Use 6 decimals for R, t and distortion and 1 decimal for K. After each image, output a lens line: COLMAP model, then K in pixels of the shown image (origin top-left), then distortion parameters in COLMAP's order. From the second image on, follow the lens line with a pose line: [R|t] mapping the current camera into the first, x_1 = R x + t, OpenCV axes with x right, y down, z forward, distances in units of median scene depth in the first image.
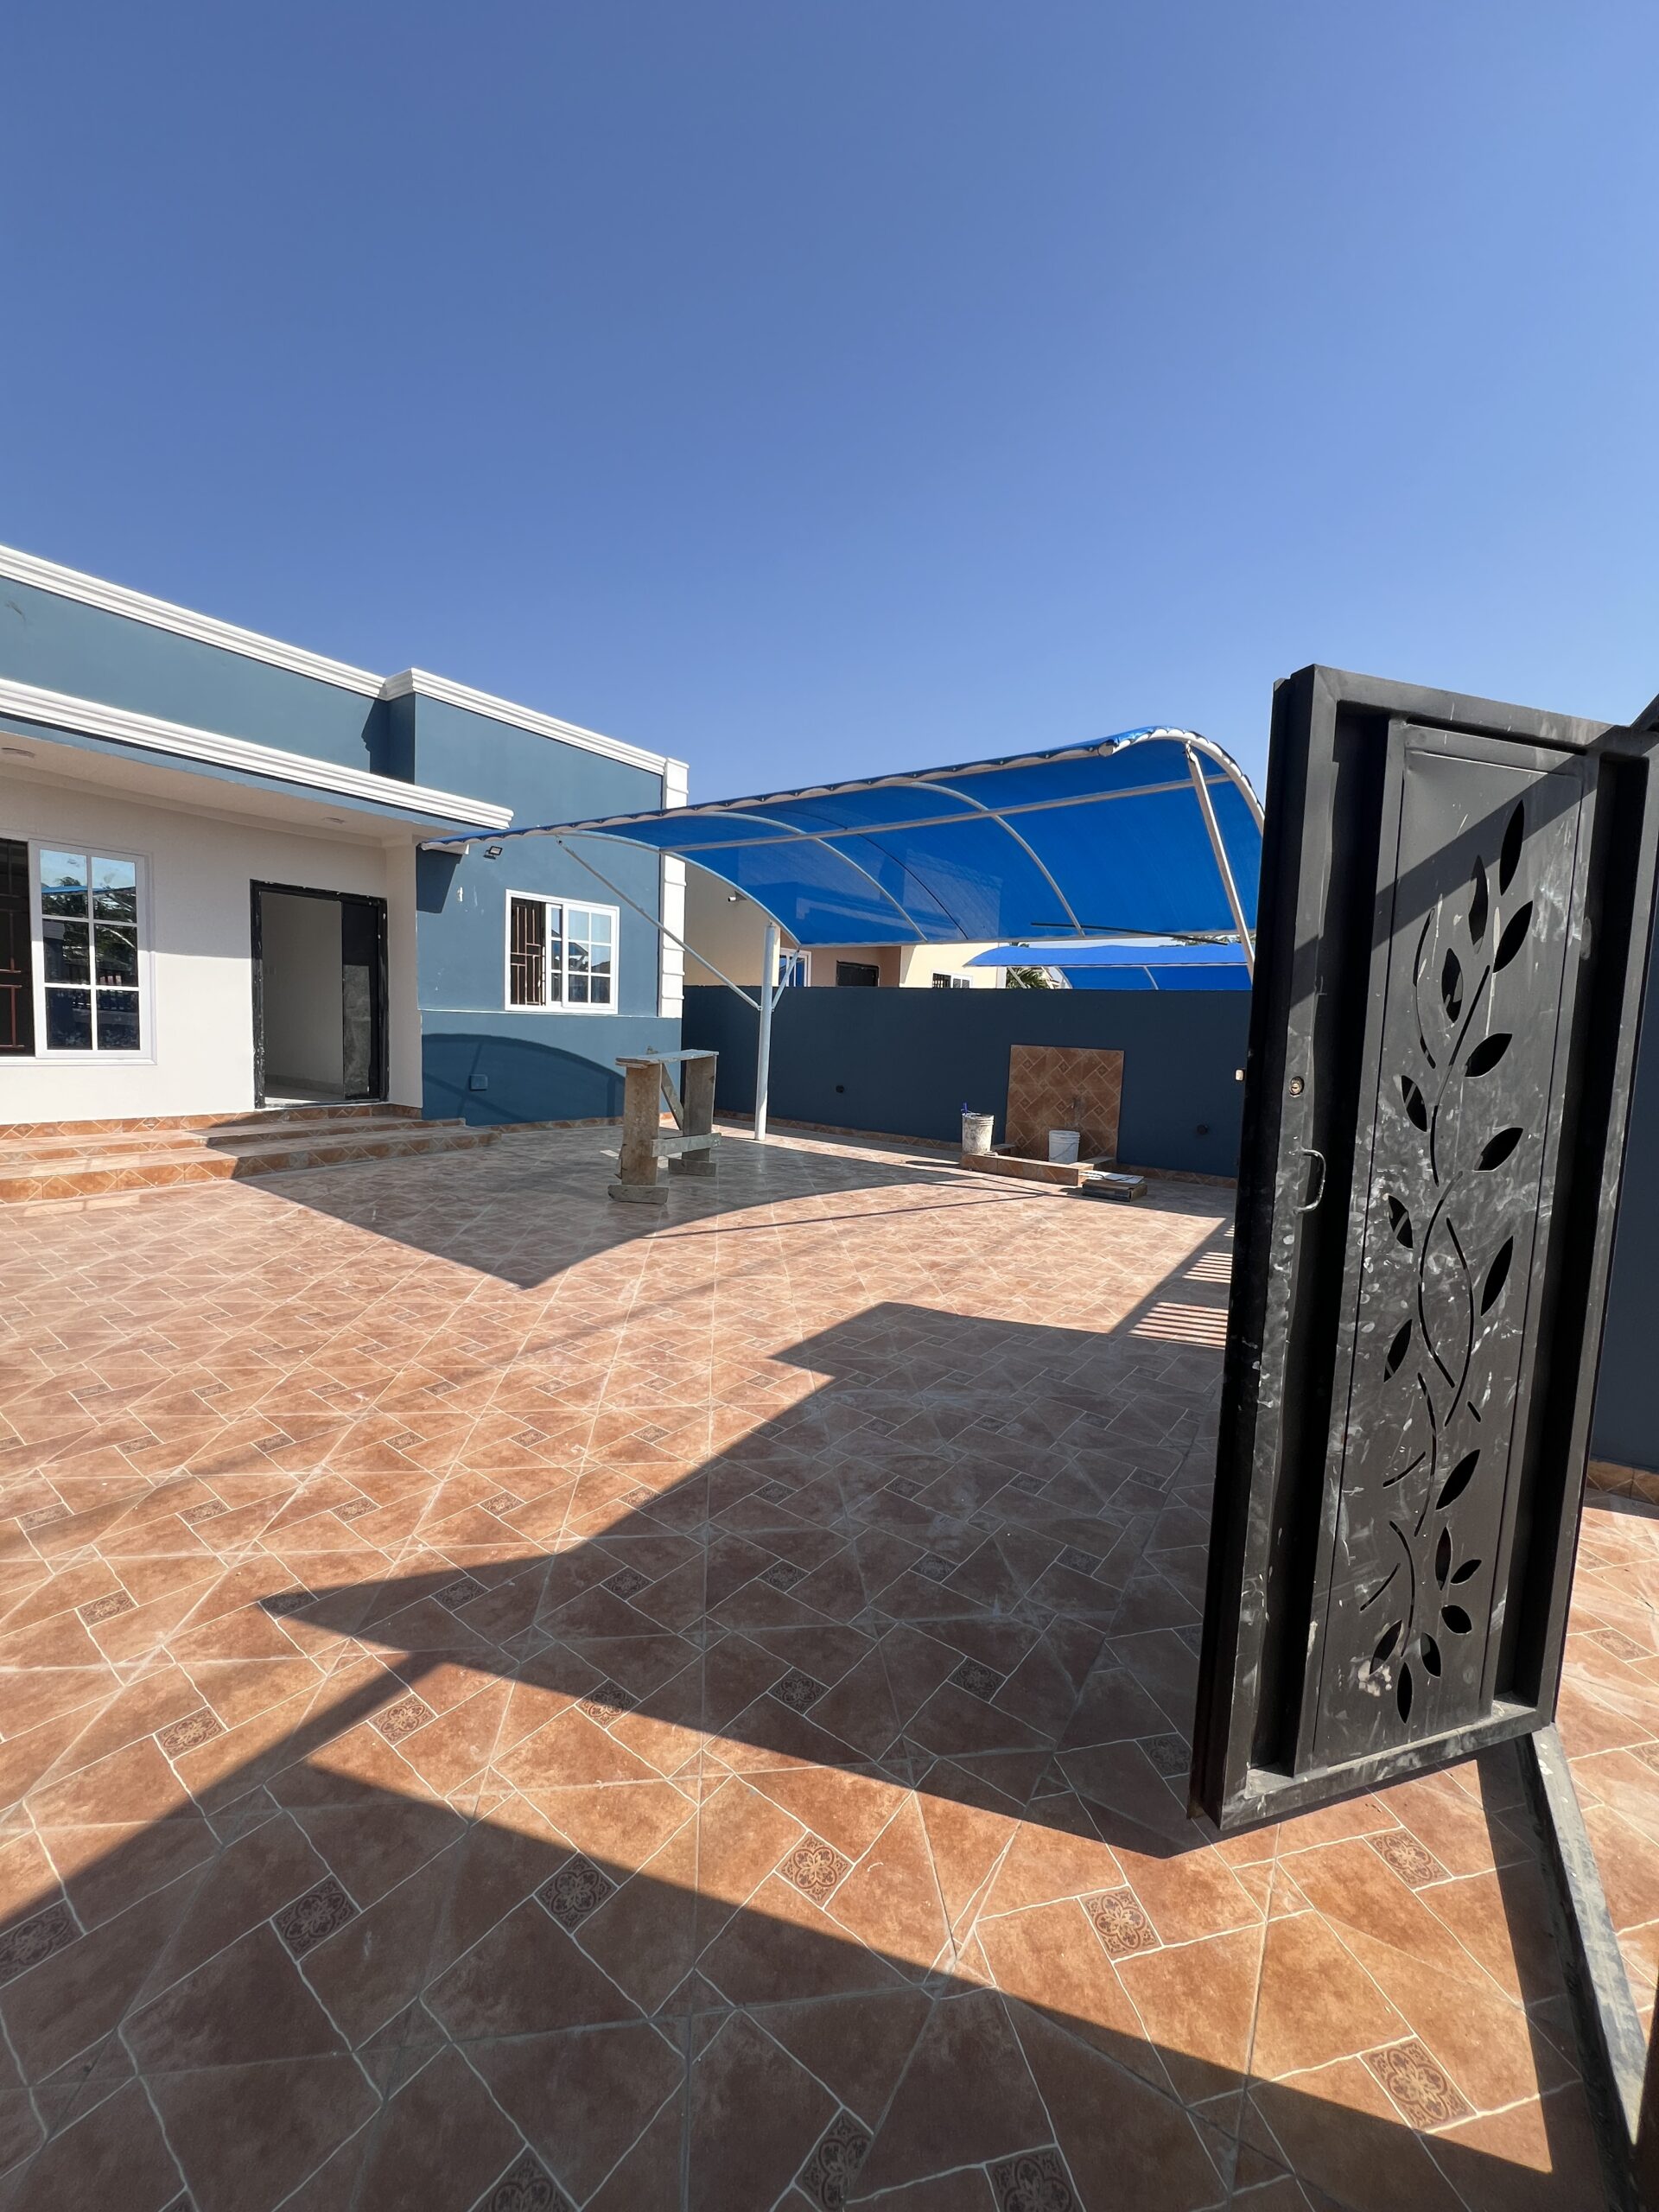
lens RADIAL K [[888.2, 0, 834.0], [0, 888.2, 1110.3], [0, 0, 1]] dist [-0.004366, 0.001251]
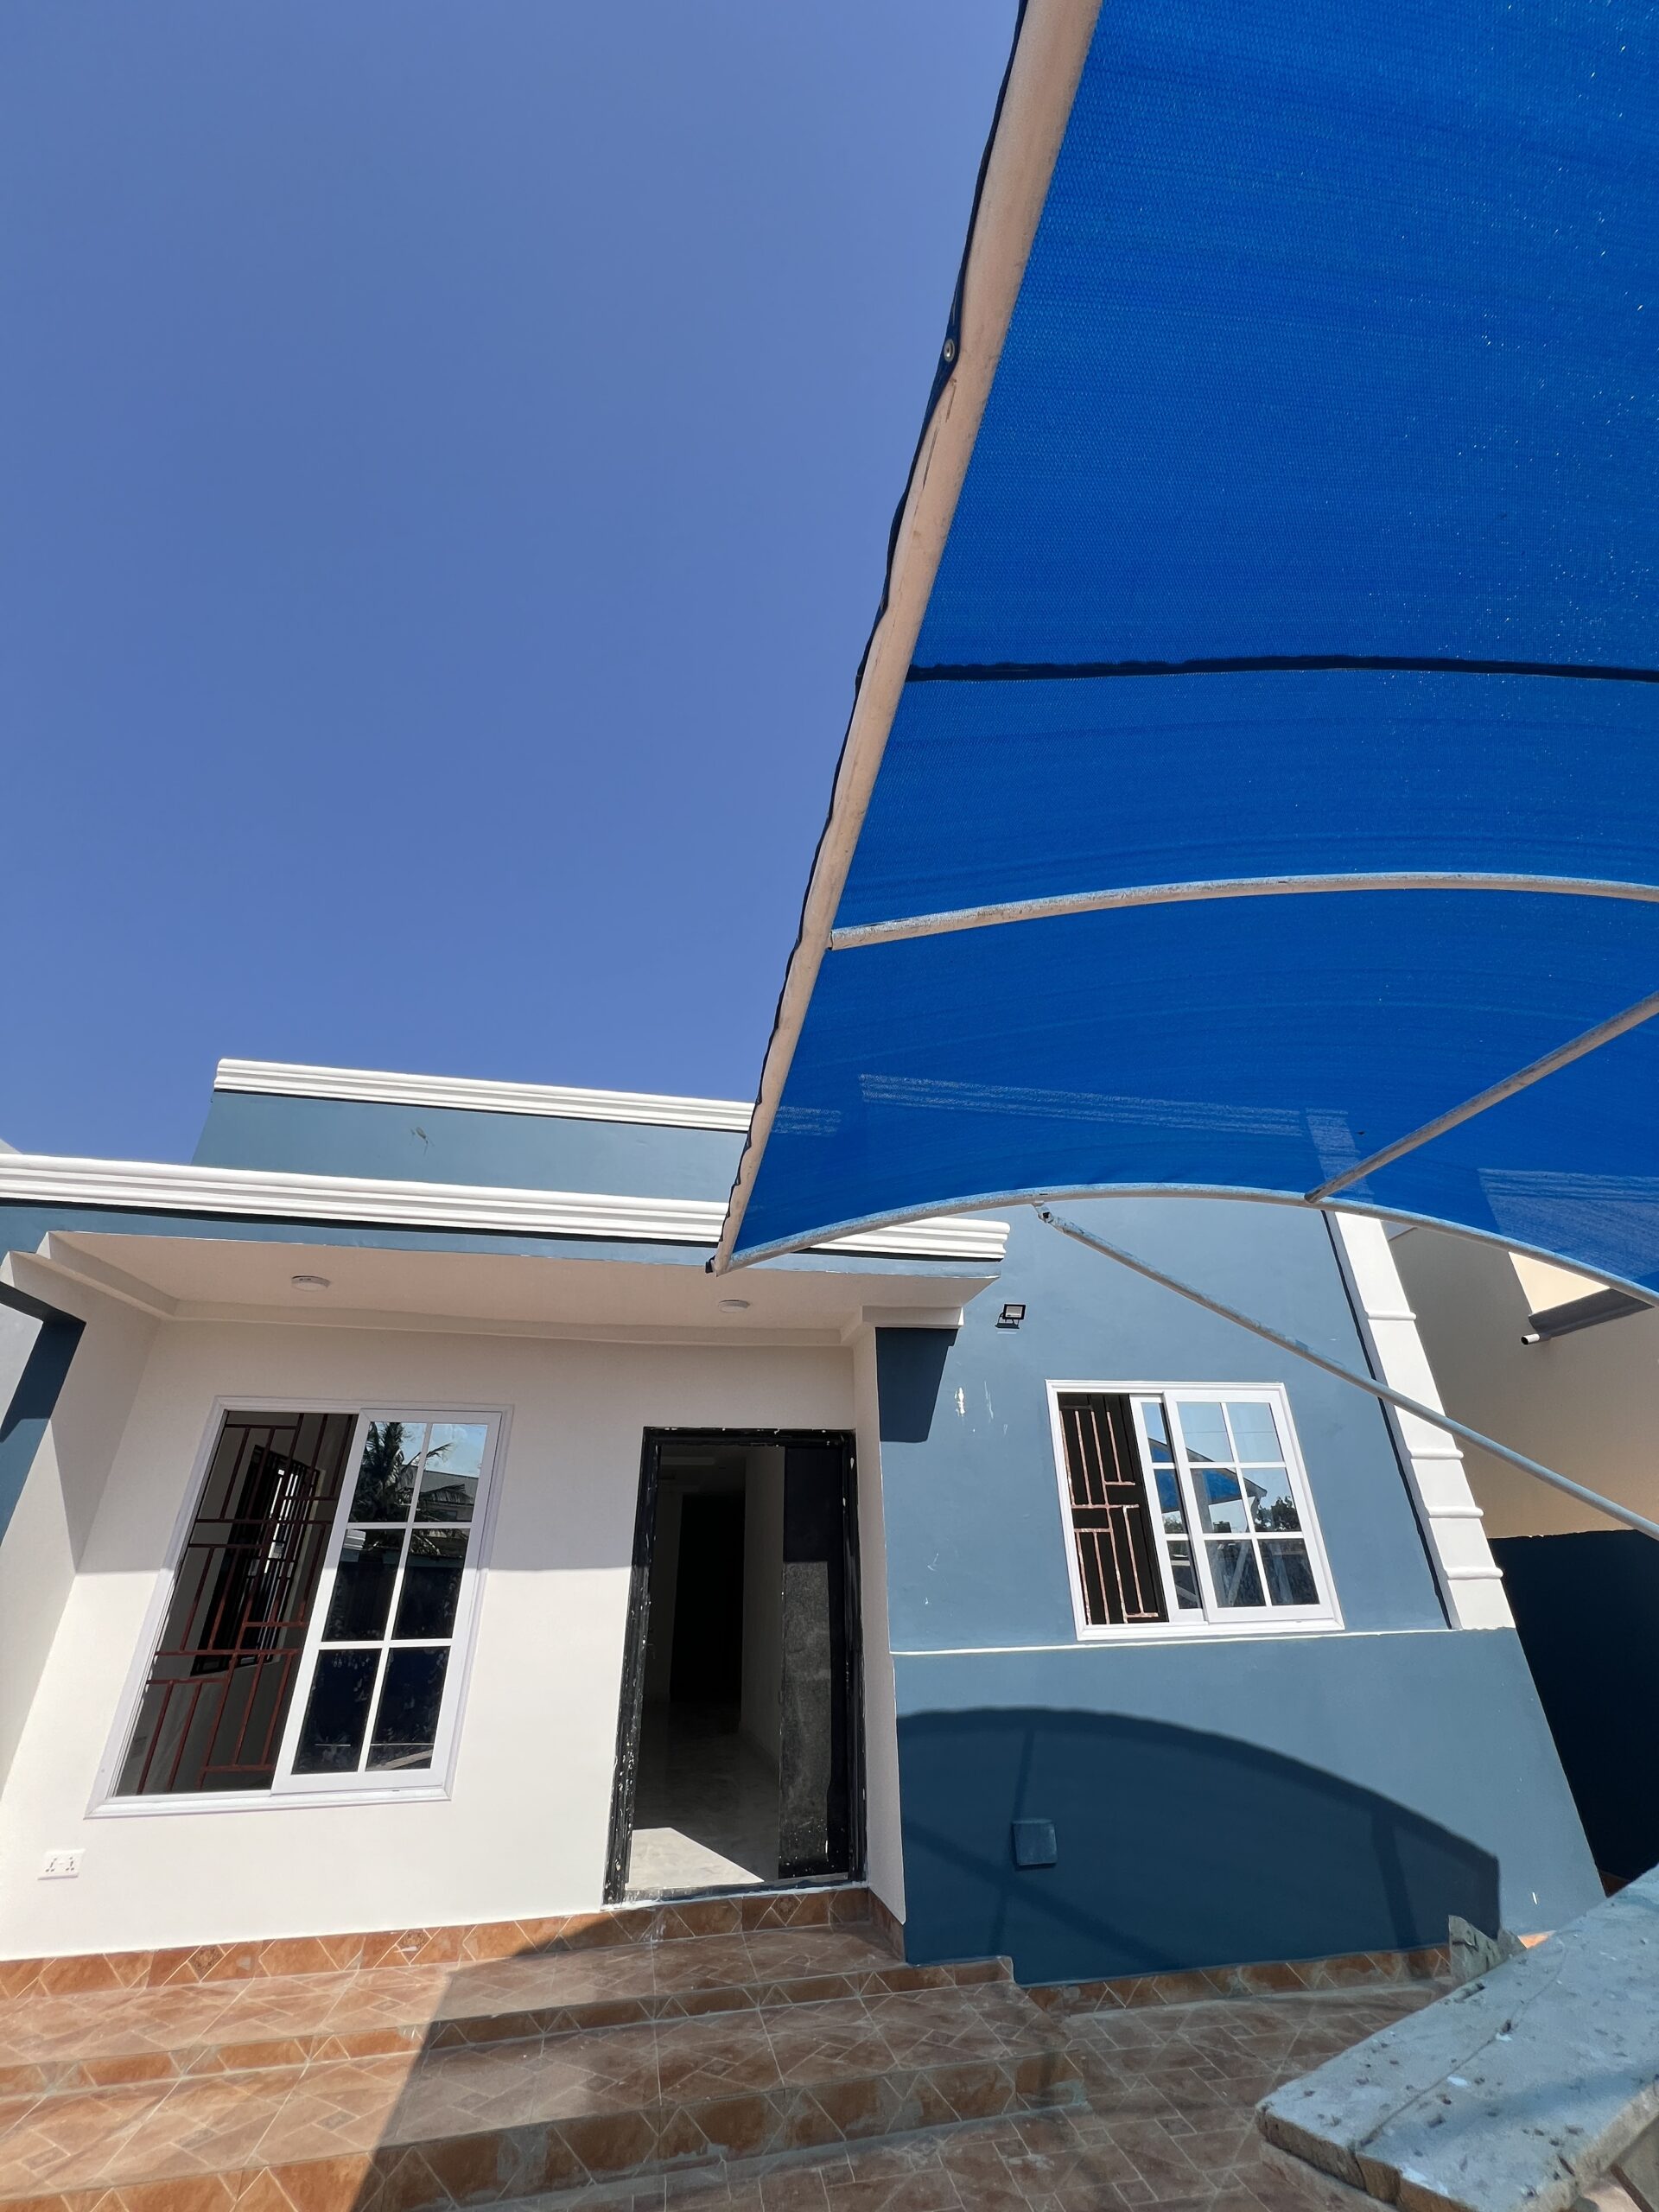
lens RADIAL K [[888.2, 0, 834.2], [0, 888.2, 1111.3], [0, 0, 1]] dist [-0.004366, 0.001251]
pose [[0.735668, -0.369739, -0.567526, -0.101369], [-0.016630, 0.827759, -0.560837, -0.082051], [0.677138, 0.422028, 0.602807, 0.532211]]
